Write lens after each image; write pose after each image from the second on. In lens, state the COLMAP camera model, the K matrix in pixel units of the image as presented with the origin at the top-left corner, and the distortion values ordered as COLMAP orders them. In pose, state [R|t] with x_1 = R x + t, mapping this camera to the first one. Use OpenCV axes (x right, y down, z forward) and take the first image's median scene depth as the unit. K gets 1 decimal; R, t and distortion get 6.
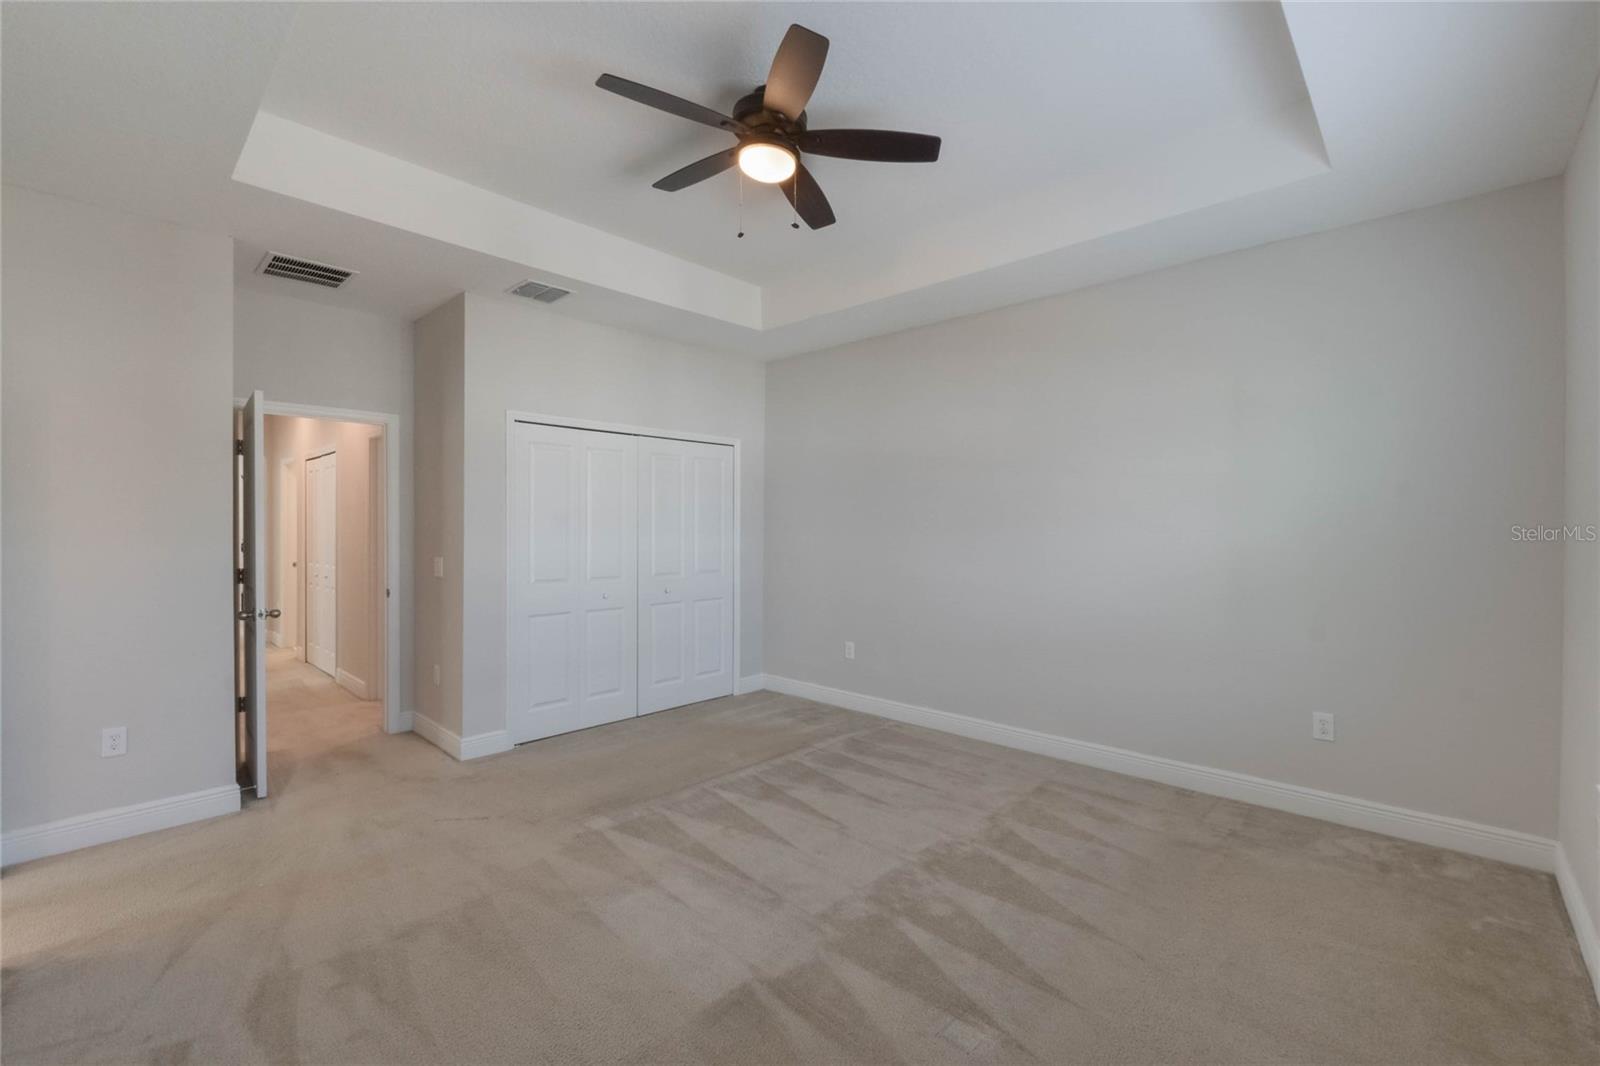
lens RADIAL K [[668.8, 0, 800.0], [0, 668.8, 533.0], [0, 0, 1]] dist [0.000708, 0.000073]
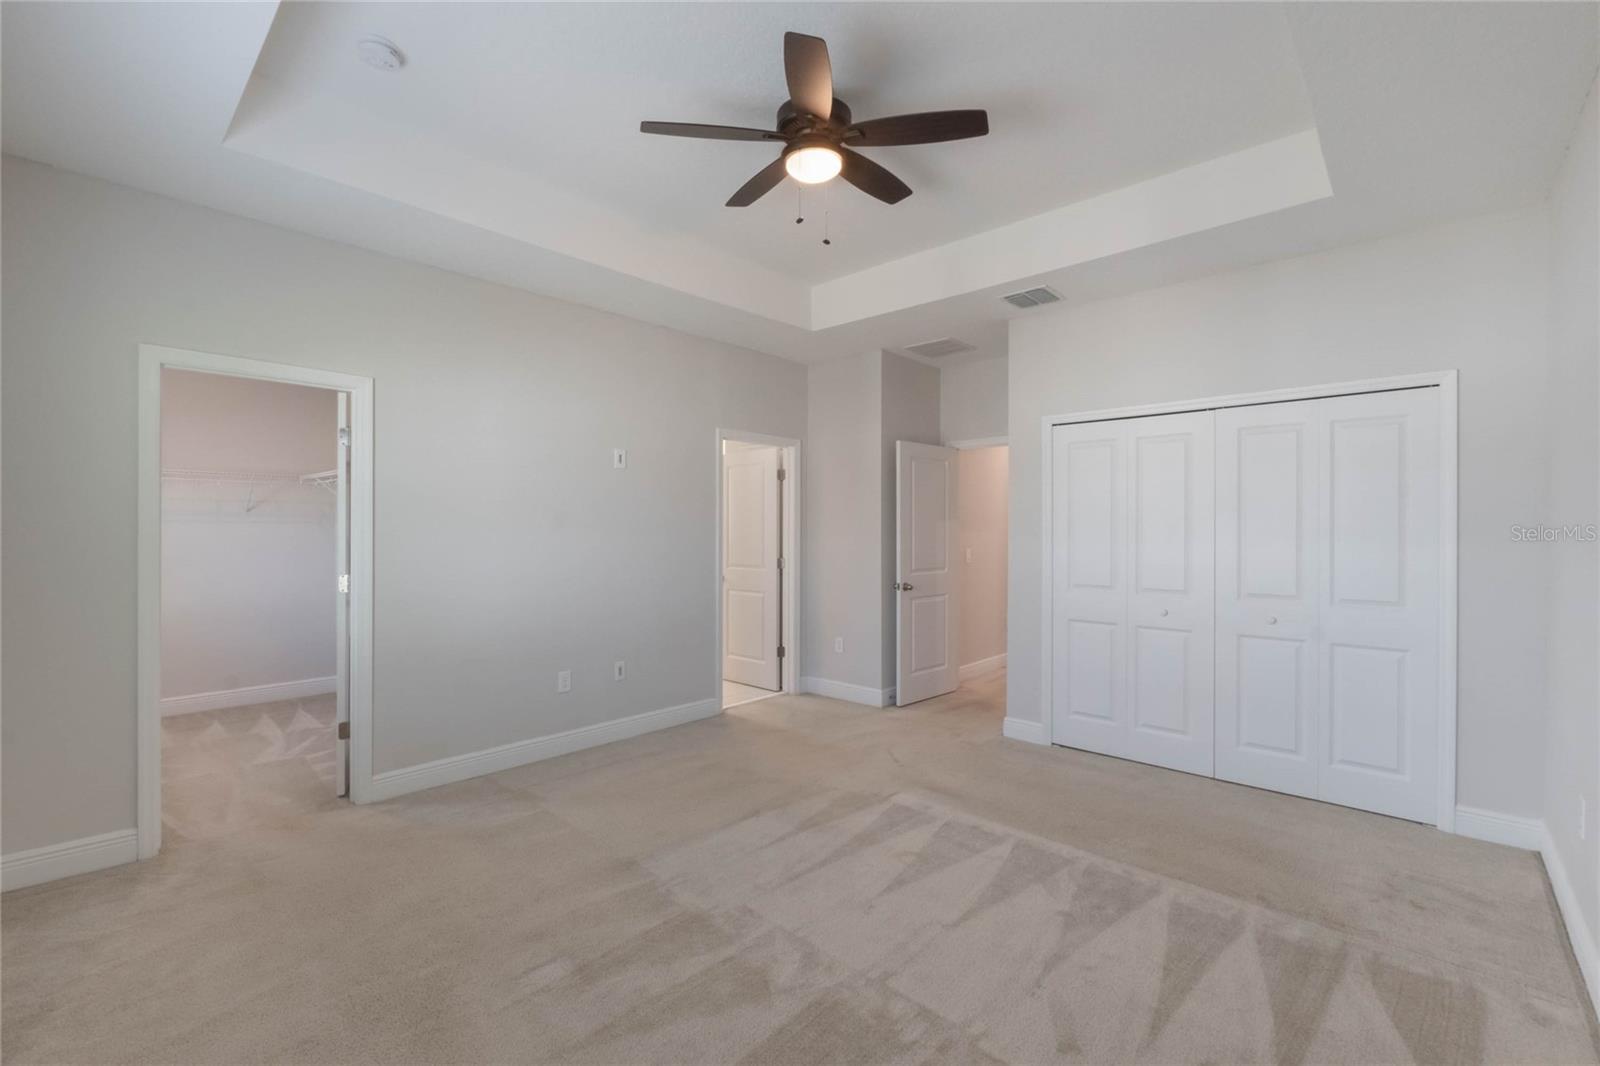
lens RADIAL K [[687.3, 0, 800.0], [0, 687.3, 533.0], [0, 0, 1]] dist [-0.001249, -0.000167]
pose [[0.022078, 0.005989, -0.999738, 0.741934], [-0.006650, 0.999961, 0.005844, -0.008393], [0.999734, 0.006519, 0.022117, 0.718989]]
